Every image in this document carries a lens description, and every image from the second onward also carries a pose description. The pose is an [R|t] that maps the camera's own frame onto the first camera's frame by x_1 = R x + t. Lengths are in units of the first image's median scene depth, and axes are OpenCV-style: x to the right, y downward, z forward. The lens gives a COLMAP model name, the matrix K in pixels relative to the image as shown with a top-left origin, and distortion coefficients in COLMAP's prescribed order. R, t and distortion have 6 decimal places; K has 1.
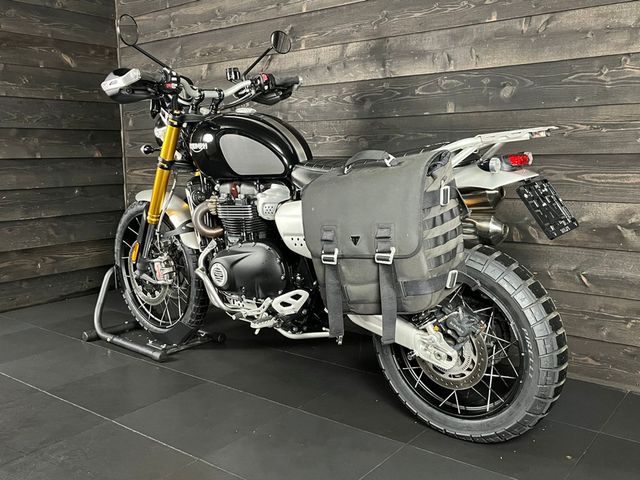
lens RADIAL K [[622.5, 0, 316.1], [0, 622.5, 233.4], [0, 0, 1]] dist [0.024499, 0.000000]
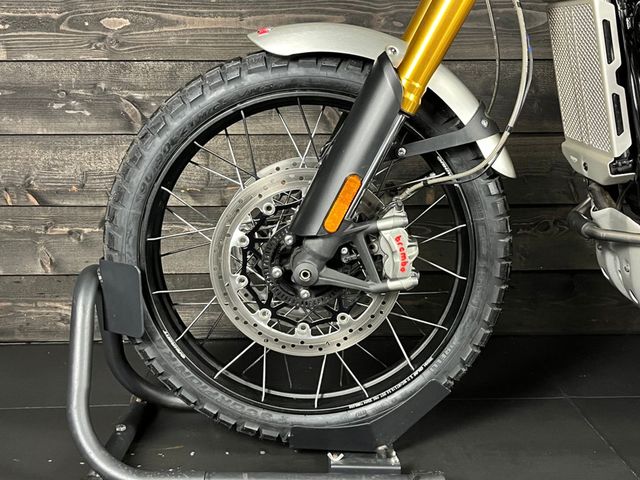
lens RADIAL K [[802.4, 0, 322.7], [0, 802.4, 243.4], [0, 0, 1]] dist [0.028753, 0.000000]
pose [[0.762063, -0.112886, 0.637587, -0.716334], [0.078422, 0.993528, 0.082173, 0.018173], [-0.642736, -0.012620, 0.765984, 0.850897]]
